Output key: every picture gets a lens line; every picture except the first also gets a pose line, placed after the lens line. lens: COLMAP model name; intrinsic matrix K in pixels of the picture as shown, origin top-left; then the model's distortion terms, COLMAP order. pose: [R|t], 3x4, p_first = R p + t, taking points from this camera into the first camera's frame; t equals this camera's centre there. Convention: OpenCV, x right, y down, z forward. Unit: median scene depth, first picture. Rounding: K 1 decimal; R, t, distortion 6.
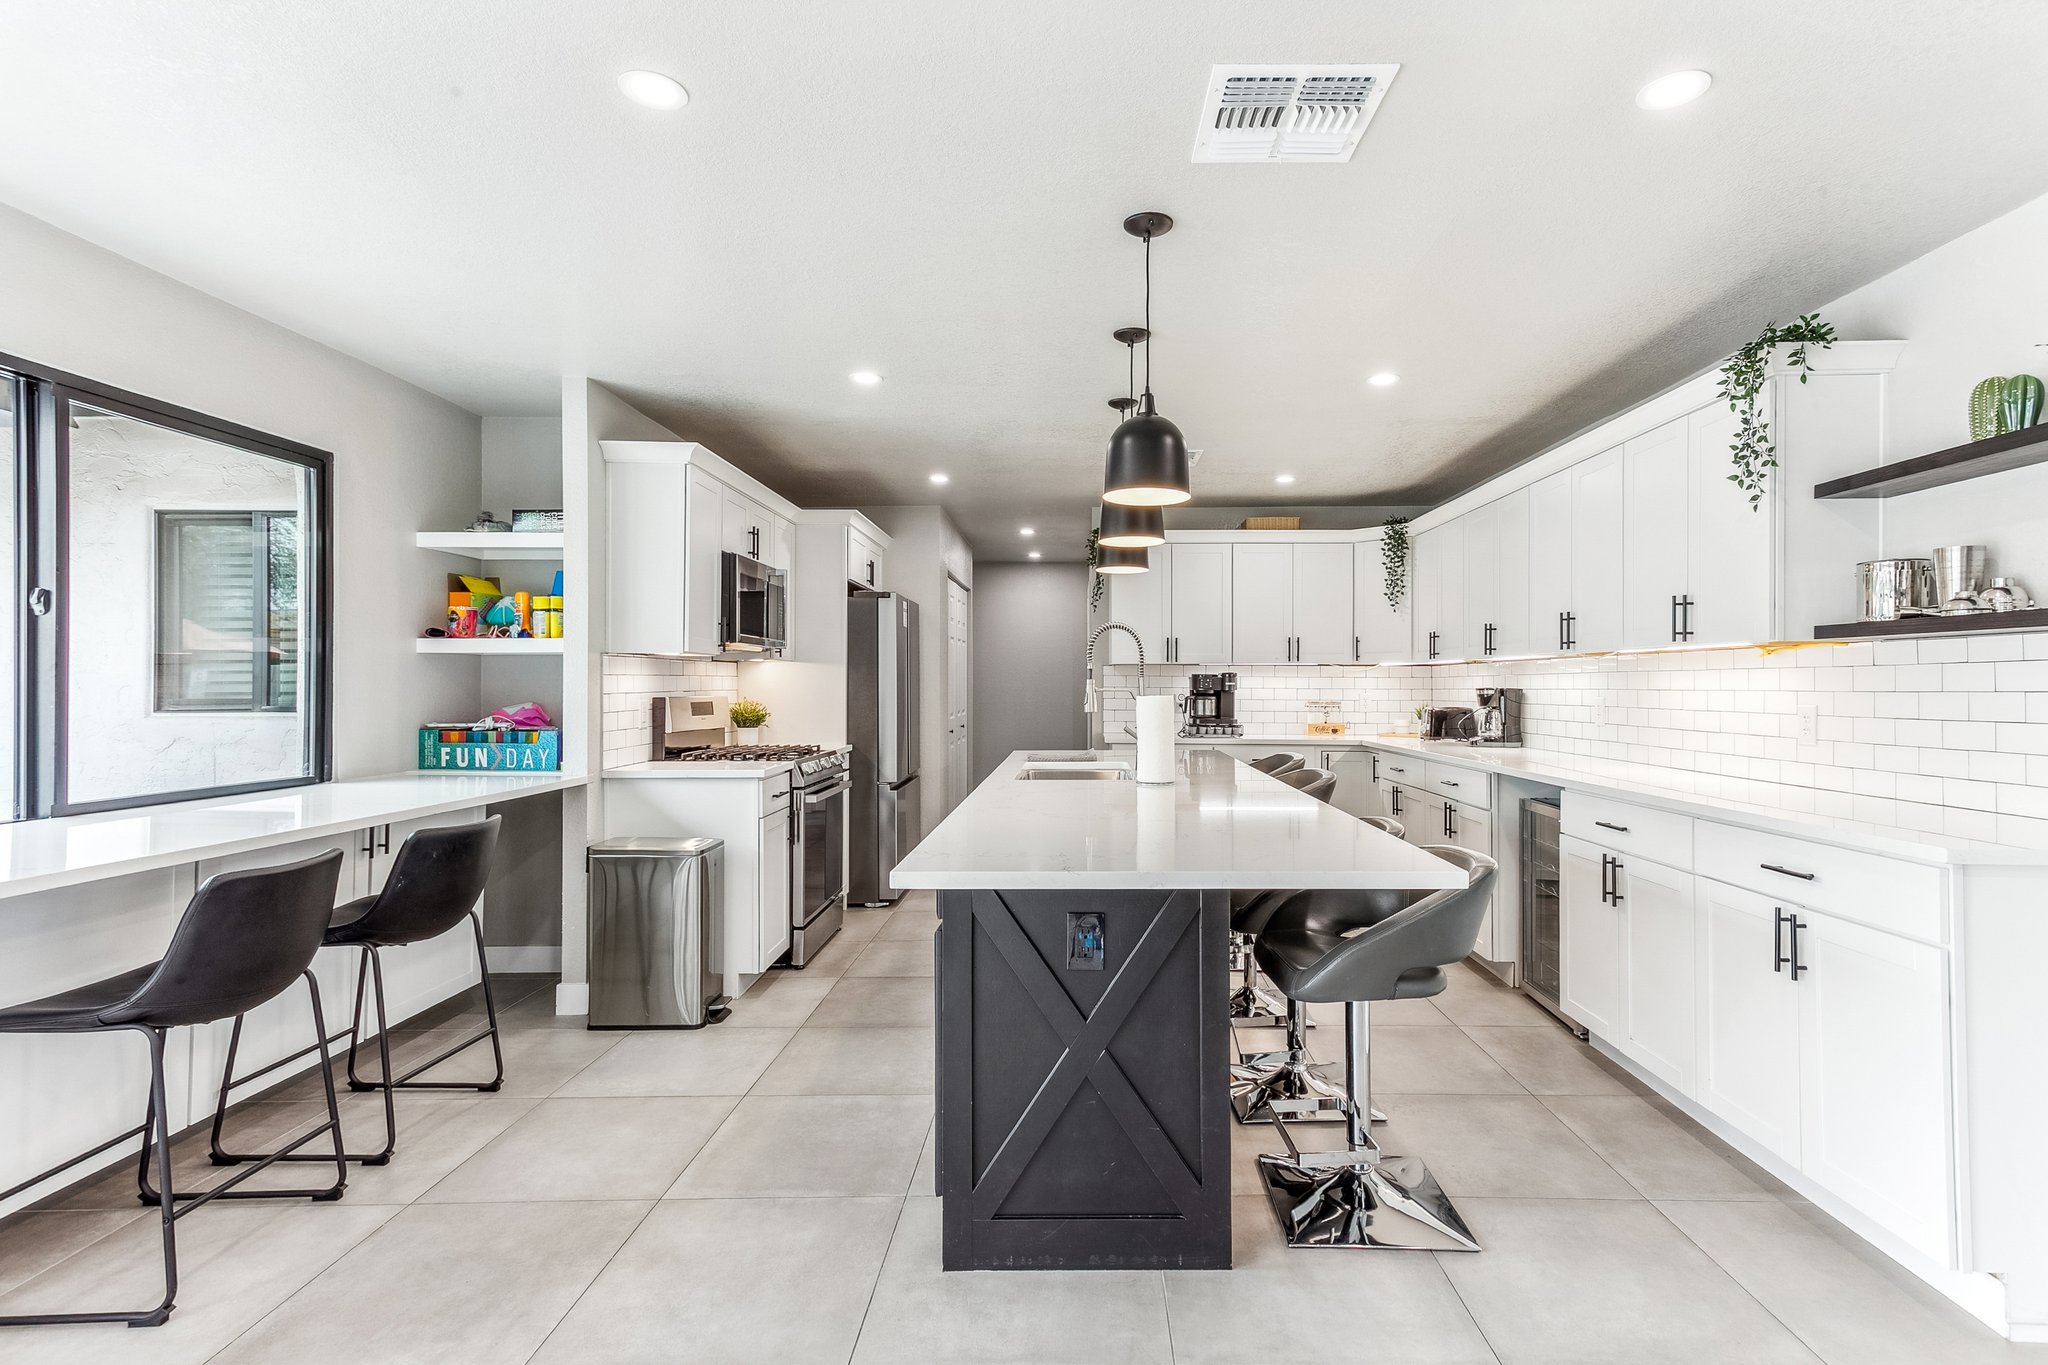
lens RADIAL K [[973.5, 0, 1071.5], [0, 973.5, 685.7], [0, 0, 1]] dist [0.018581, 0.003476]
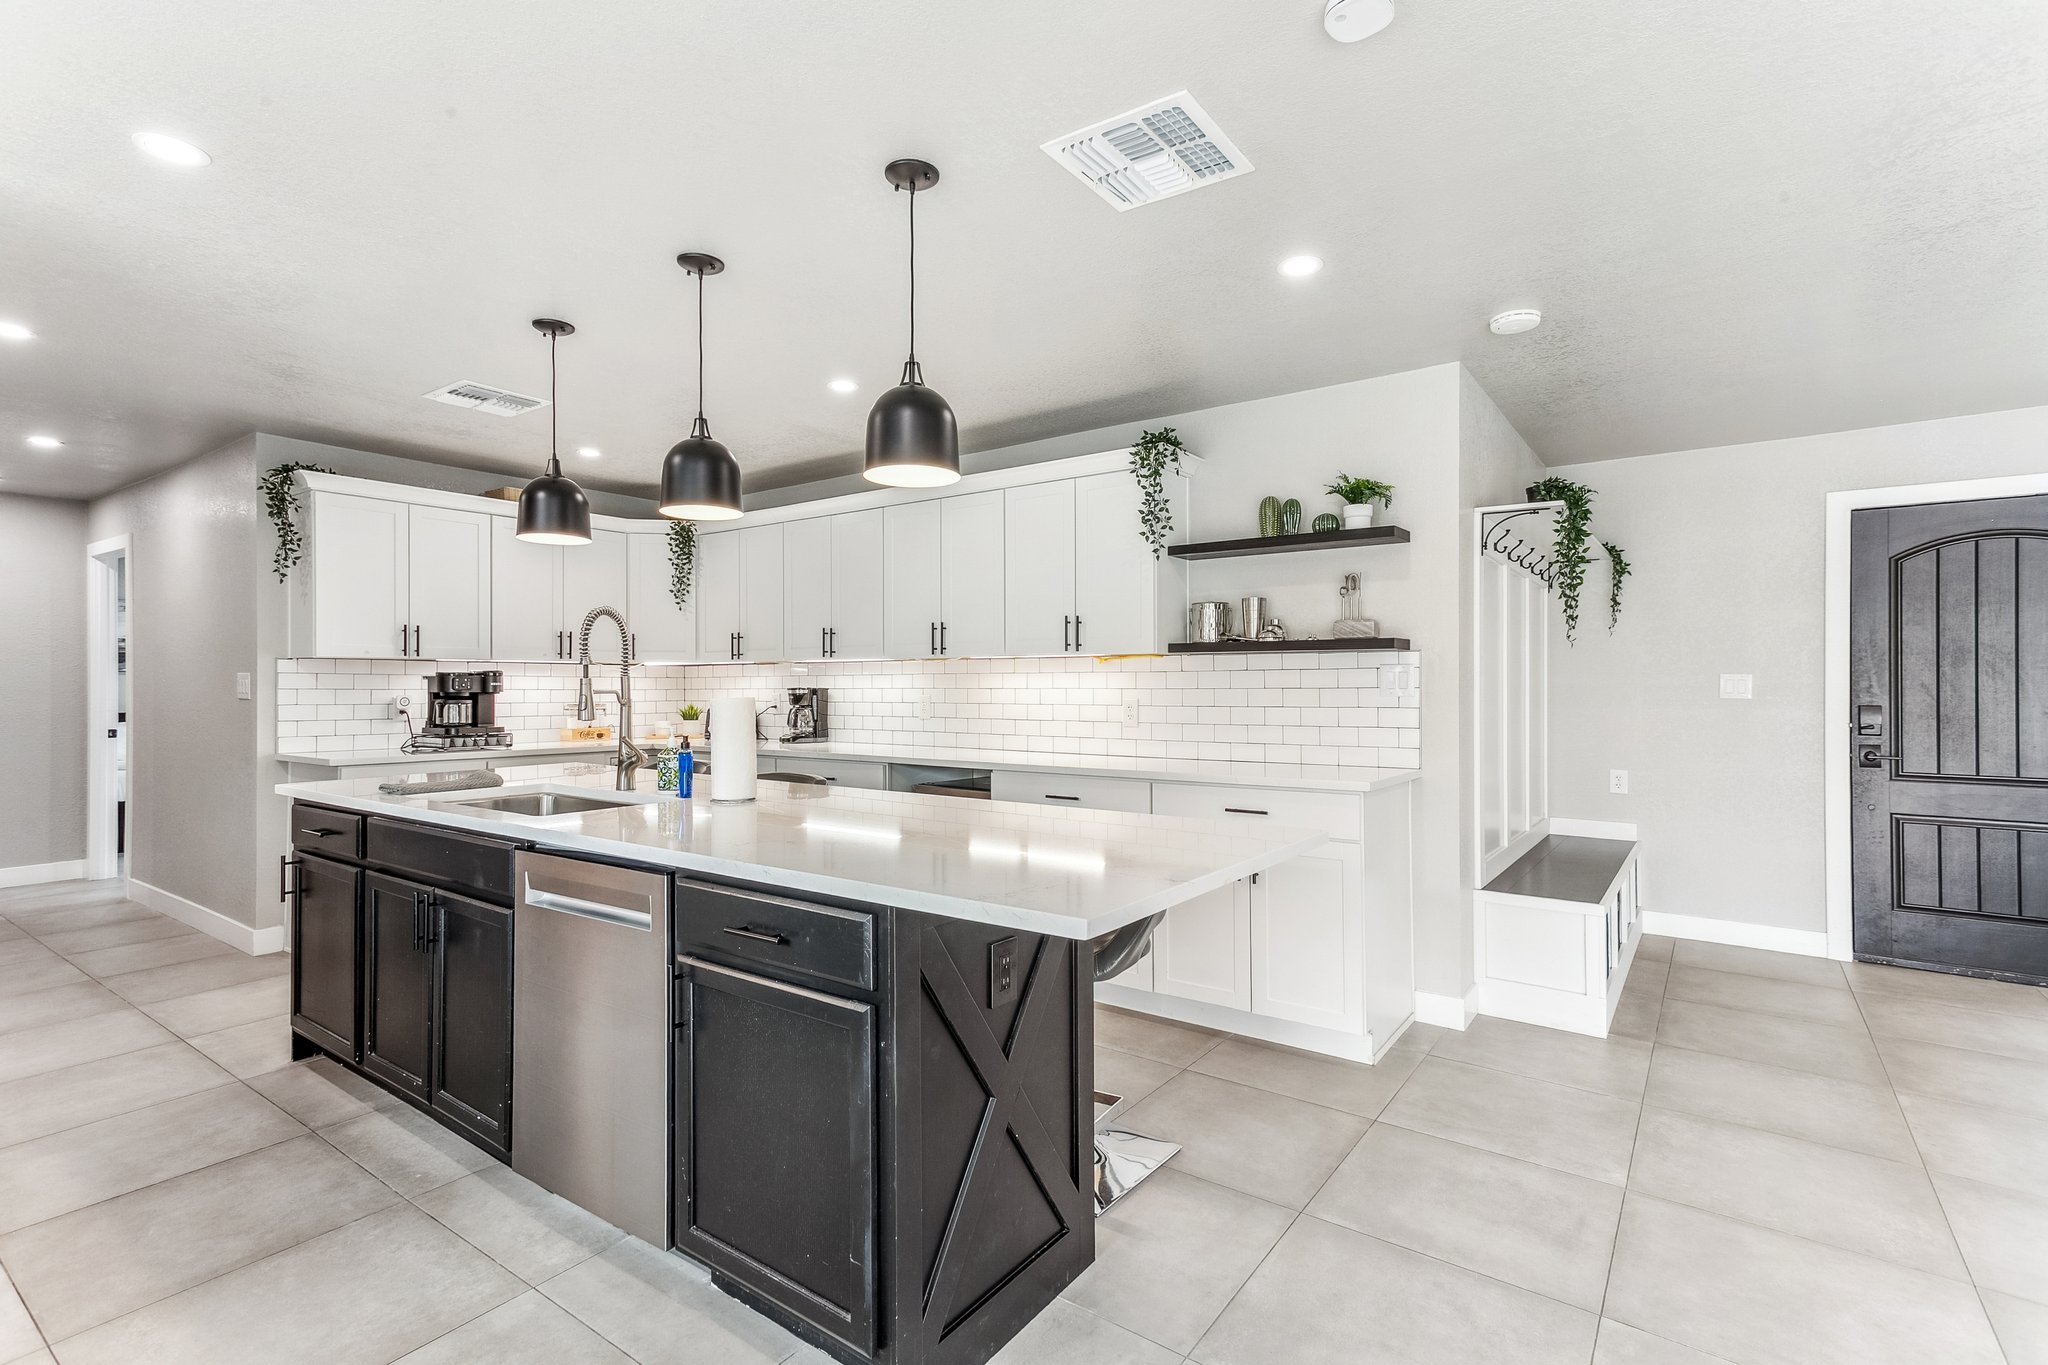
lens RADIAL K [[973.5, 0, 1030.0], [0, 973.5, 676.9], [0, 0, 1]] dist [0.018581, 0.003476]
pose [[0.575842, 0.005123, 0.817545, -0.390236], [0.002119, 0.999968, -0.007759, -0.000674], [-0.817558, 0.006200, 0.575812, 0.253613]]
